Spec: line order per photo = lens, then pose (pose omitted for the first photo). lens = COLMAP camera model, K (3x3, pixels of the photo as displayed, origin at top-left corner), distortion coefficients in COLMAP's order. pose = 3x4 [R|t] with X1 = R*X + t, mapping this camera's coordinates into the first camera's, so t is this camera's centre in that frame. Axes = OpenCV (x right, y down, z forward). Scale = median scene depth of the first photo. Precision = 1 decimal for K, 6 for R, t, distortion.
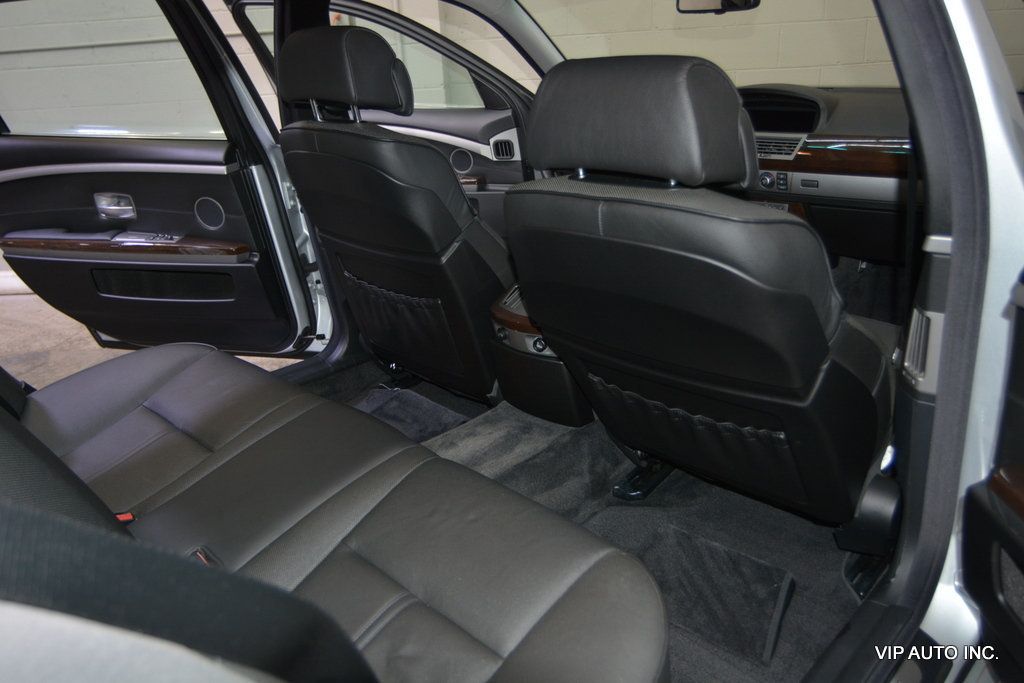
lens RADIAL K [[774.1, 0, 515.9], [0, 774.1, 342.4], [0, 0, 1]] dist [-0.009311, -0.008886]
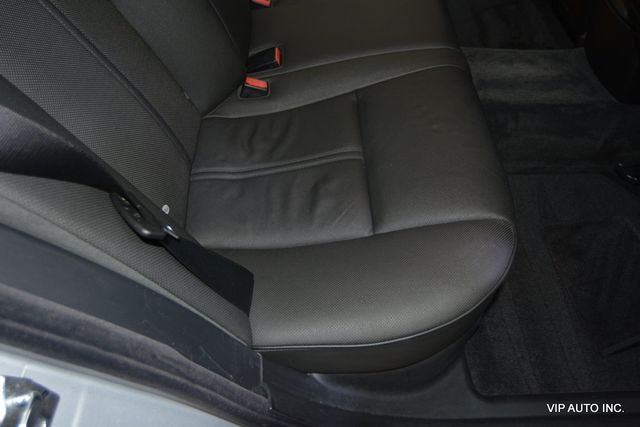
lens RADIAL K [[483.8, 0, 319.7], [0, 483.8, 214.4], [0, 0, 1]] dist [-0.009311, -0.008886]
pose [[0.728296, 0.589955, -0.348623, 0.105101], [-0.315077, 0.740069, 0.594159, -0.045796], [0.608532, -0.322880, 0.724870, 0.197307]]
